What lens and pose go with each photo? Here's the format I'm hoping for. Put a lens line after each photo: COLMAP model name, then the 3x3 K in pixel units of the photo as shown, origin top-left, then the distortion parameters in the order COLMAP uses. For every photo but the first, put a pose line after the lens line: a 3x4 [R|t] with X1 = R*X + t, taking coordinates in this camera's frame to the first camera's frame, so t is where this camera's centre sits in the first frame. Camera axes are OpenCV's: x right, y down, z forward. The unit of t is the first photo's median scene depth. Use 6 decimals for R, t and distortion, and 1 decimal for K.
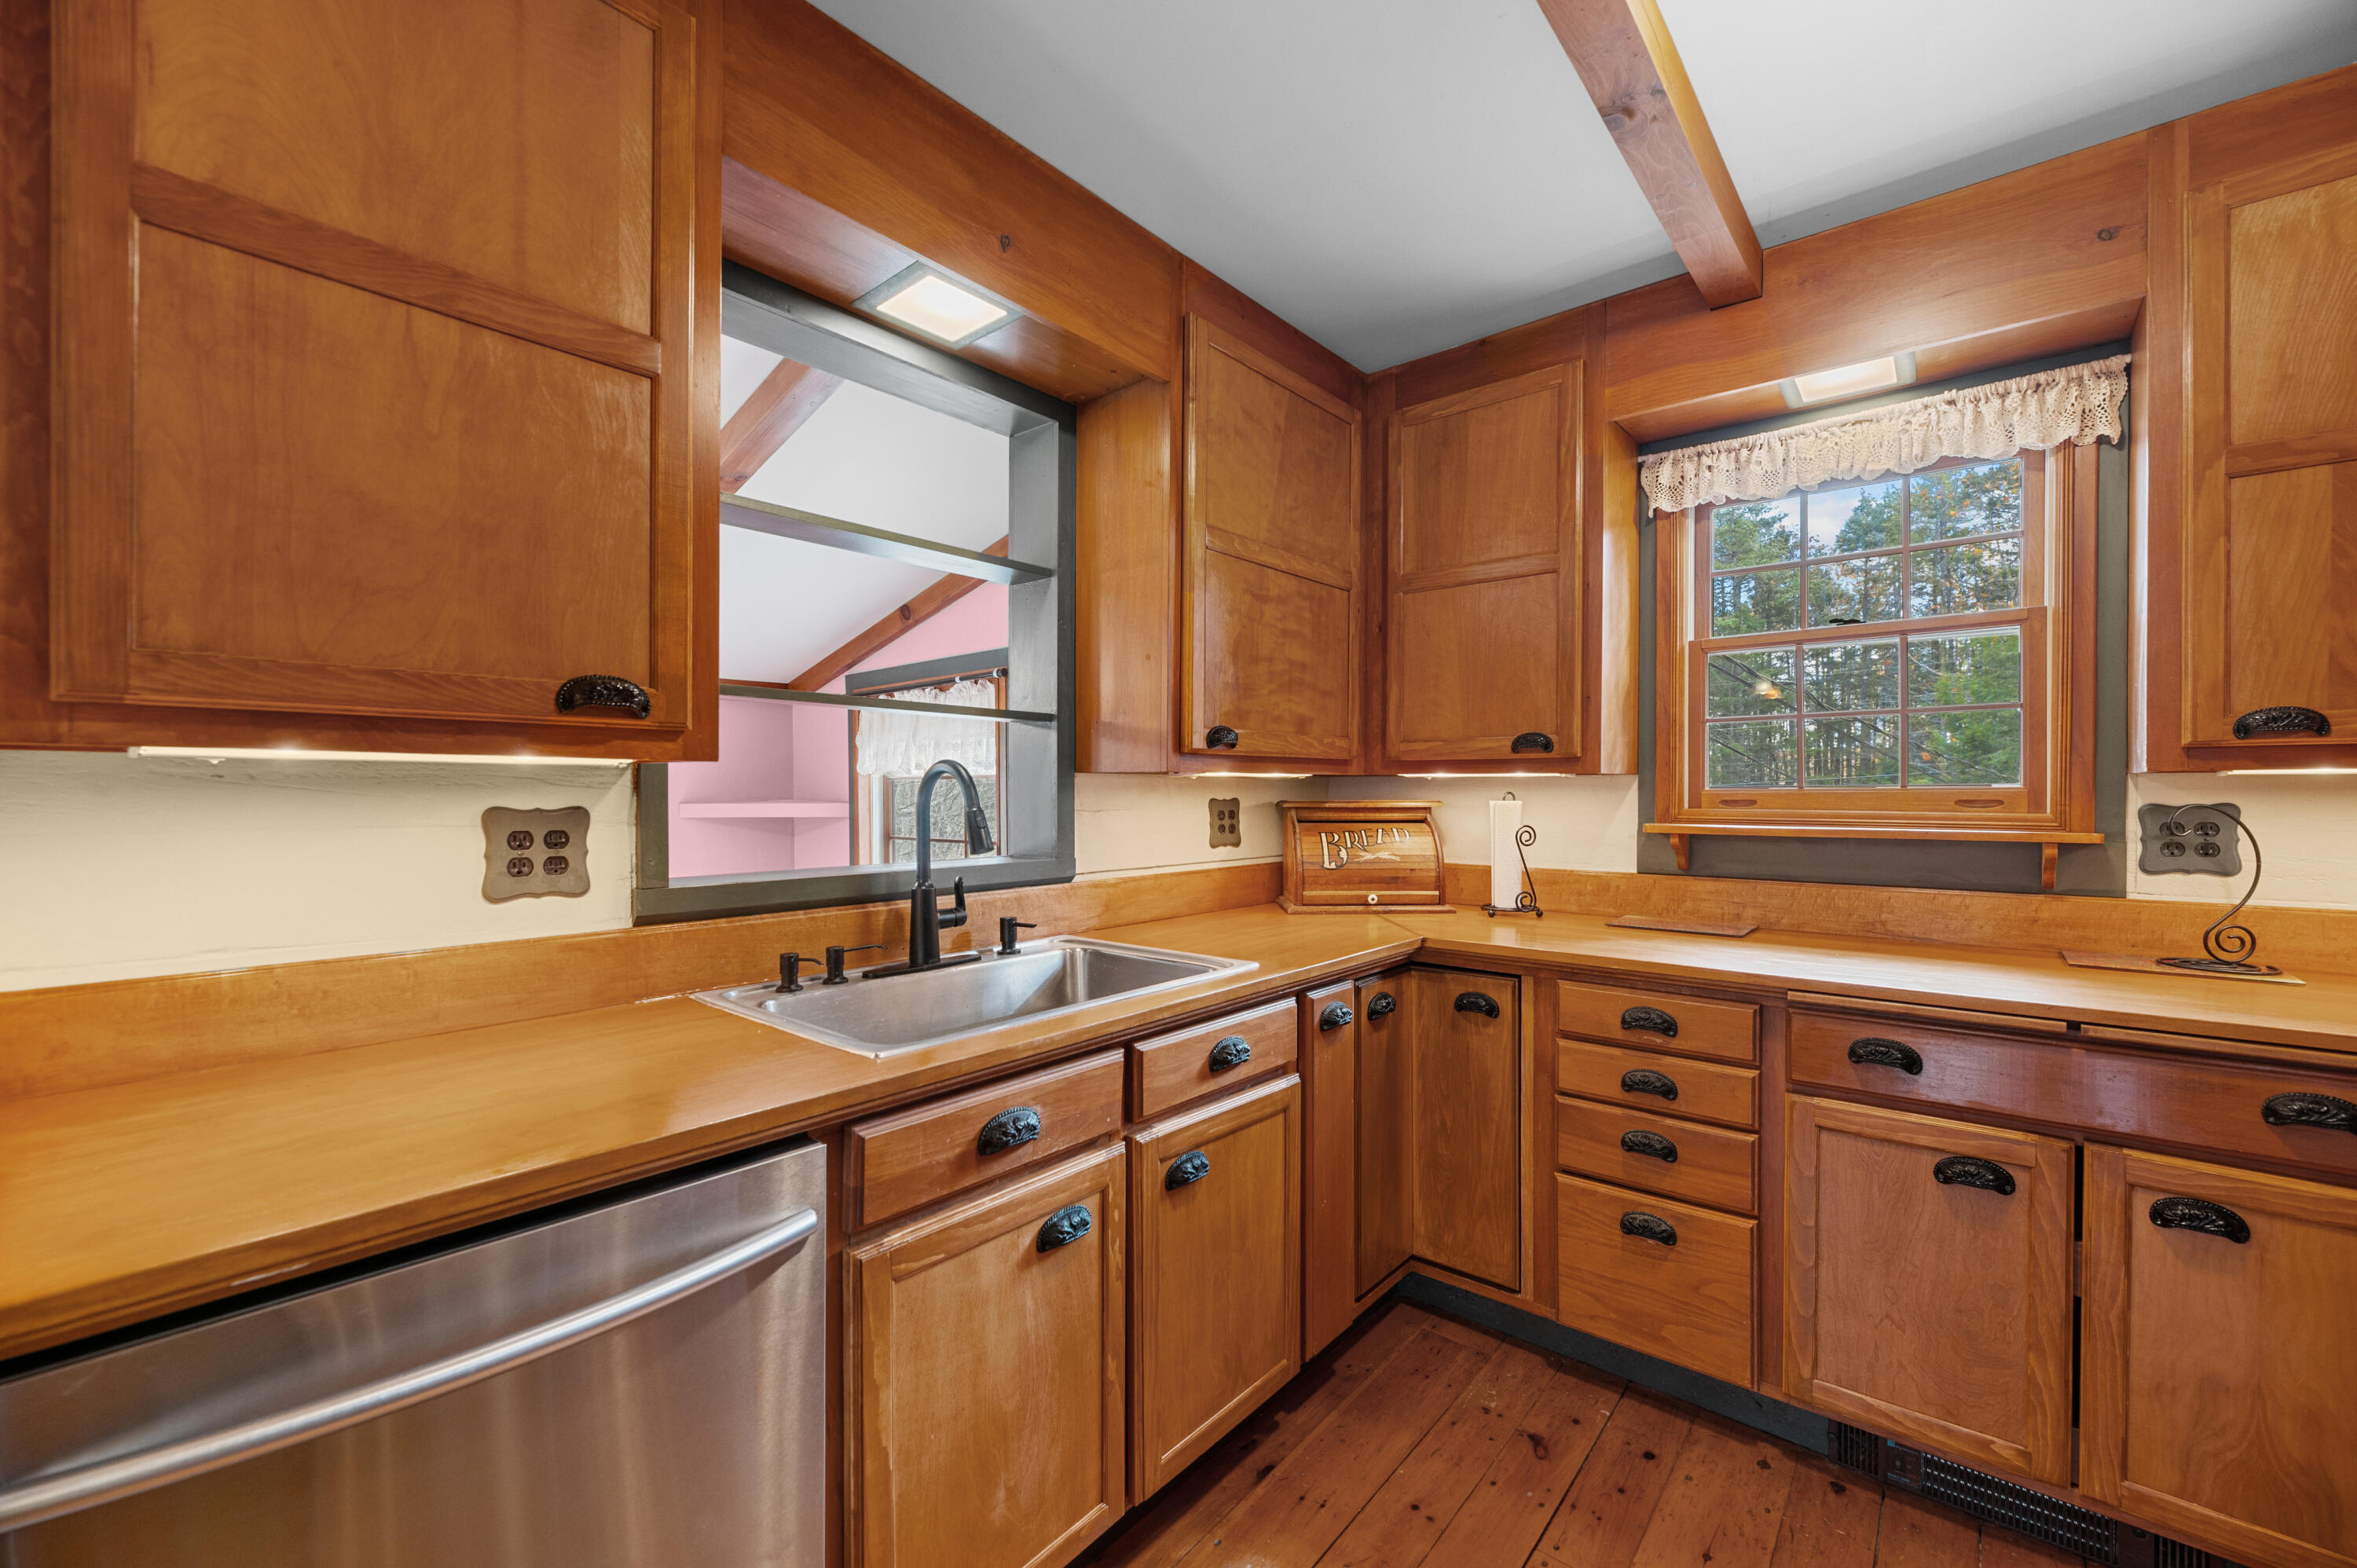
lens RADIAL K [[954.5, 0, 1176.5], [0, 954.5, 792.3], [0, 0, 1]] dist [-0.002922, 0.000789]
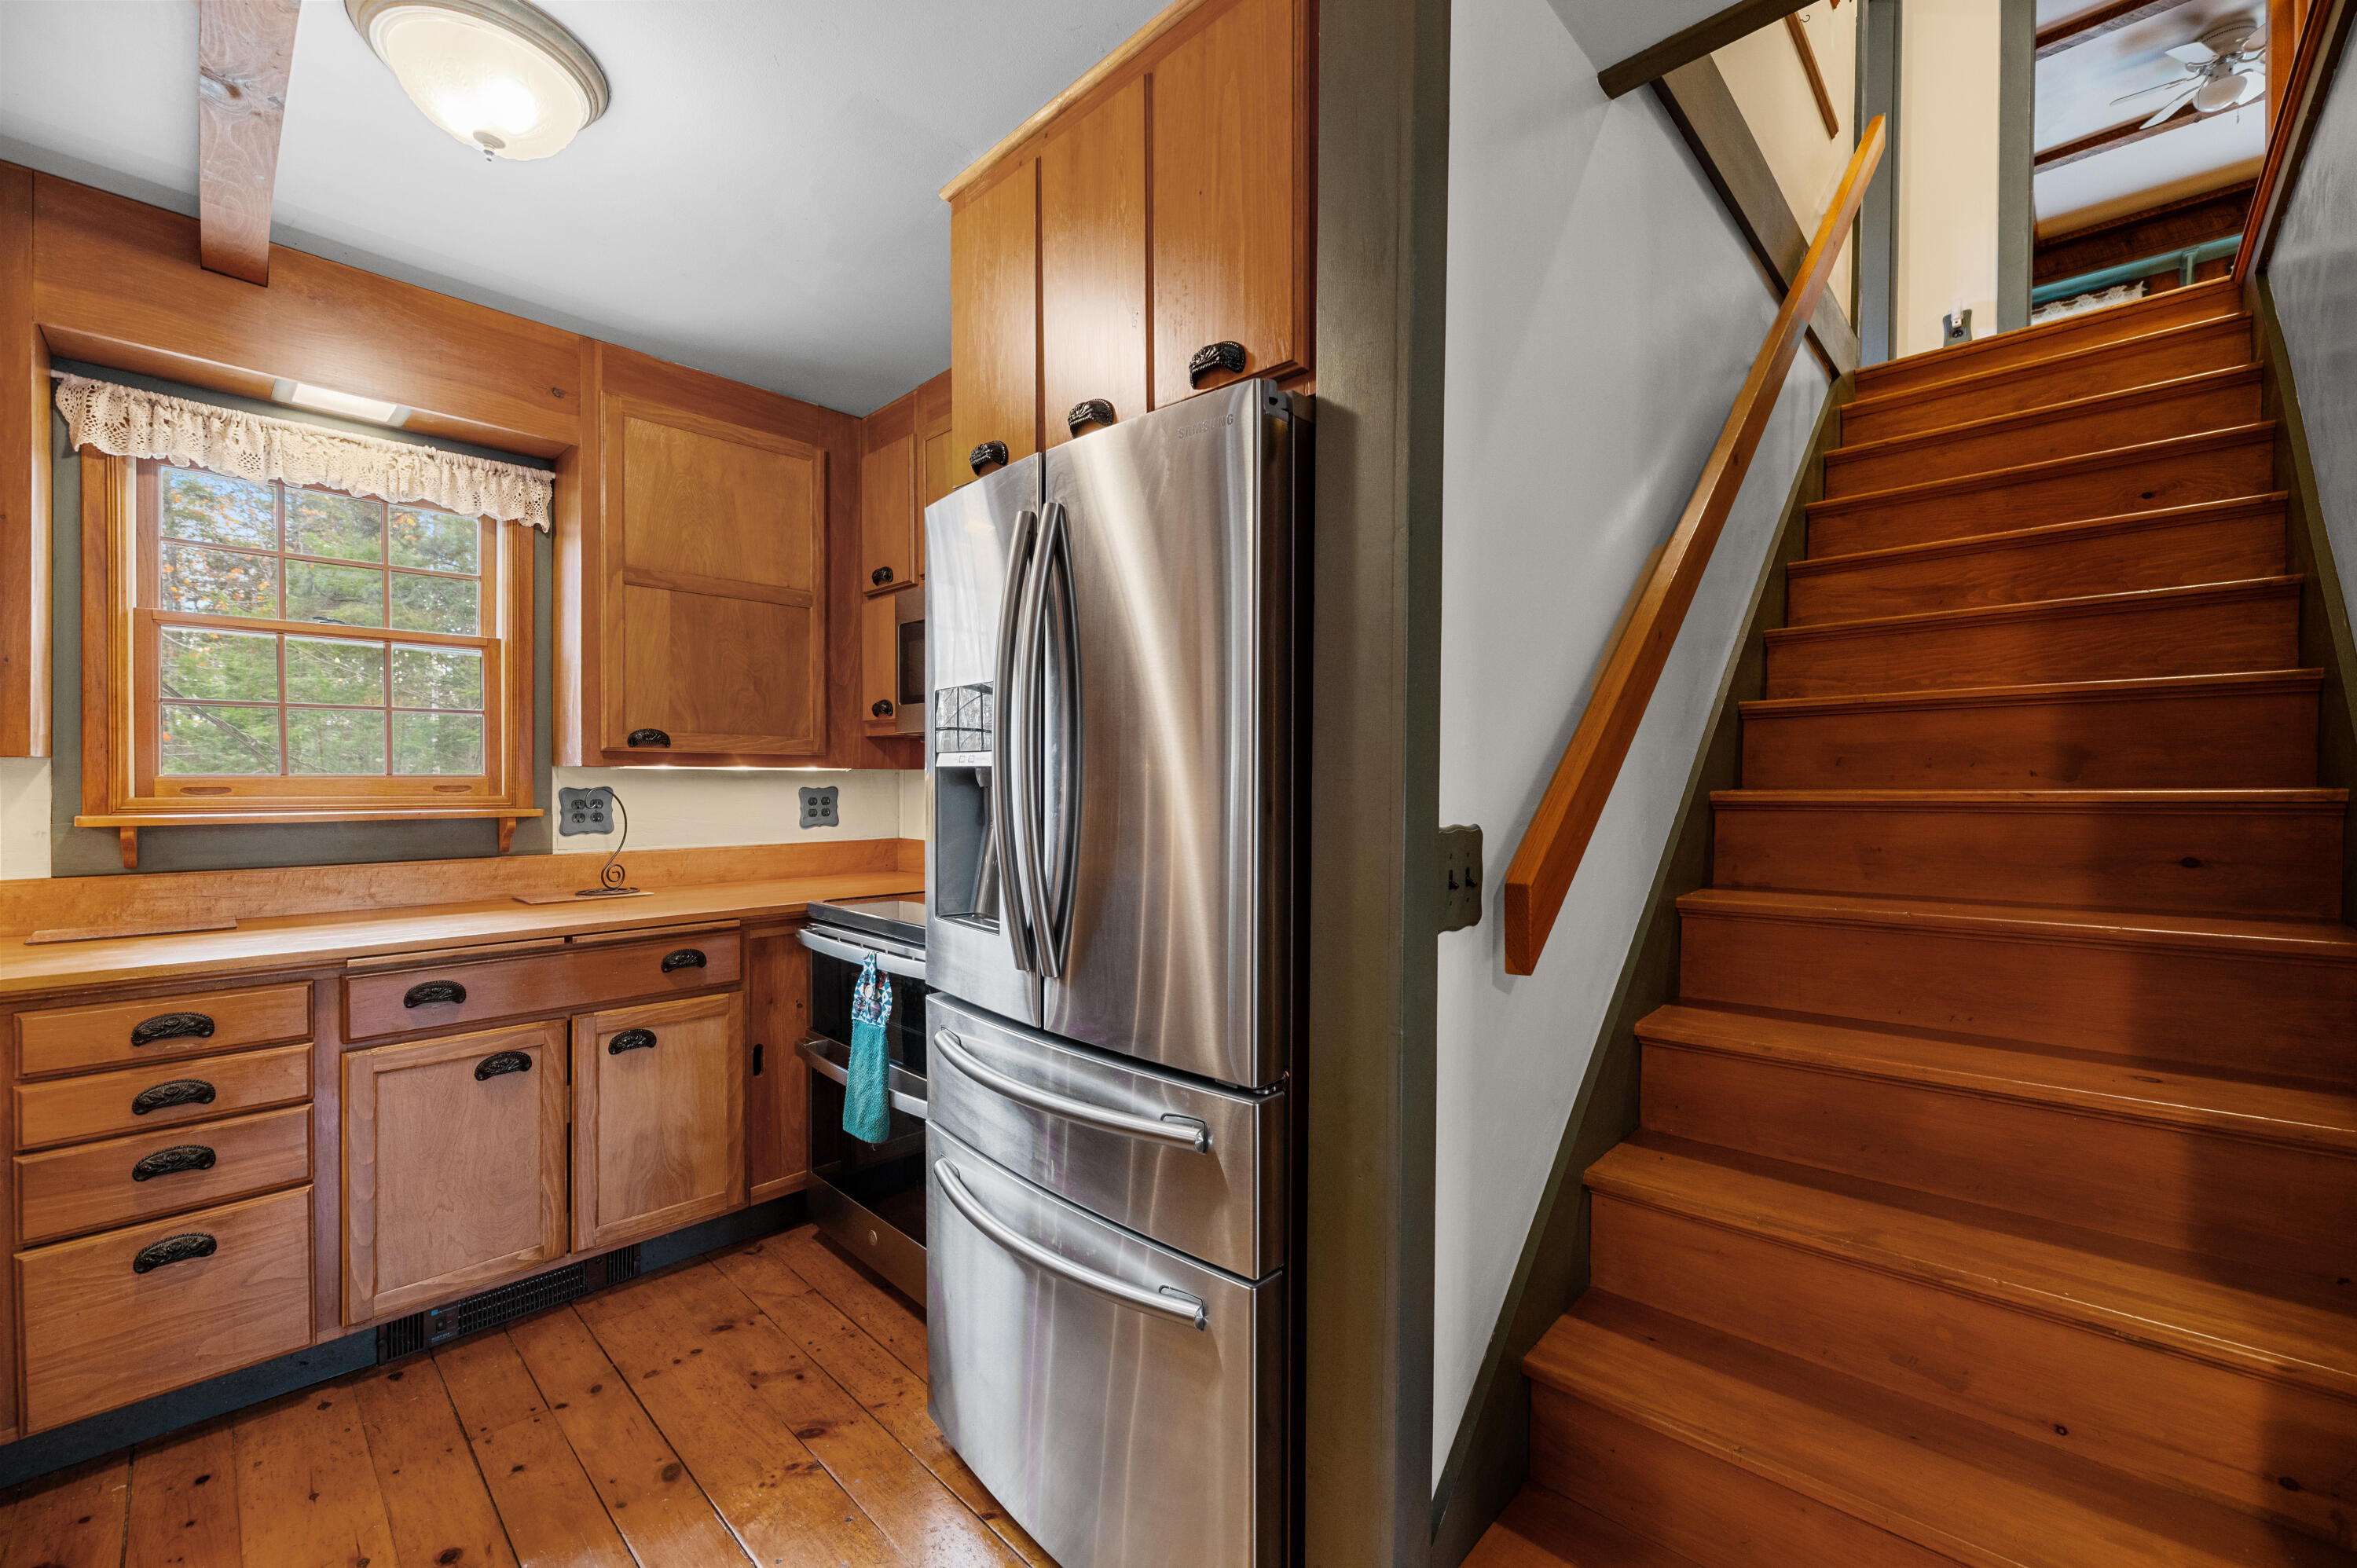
lens RADIAL K [[954.5, 0, 1177.6], [0, 954.5, 787.0], [0, 0, 1]] dist [-0.002922, 0.000789]
pose [[0.062633, -0.007750, 0.998007, -0.370128], [-0.001702, 0.999968, 0.007873, -0.001758], [-0.998035, -0.002191, 0.062617, -0.024674]]
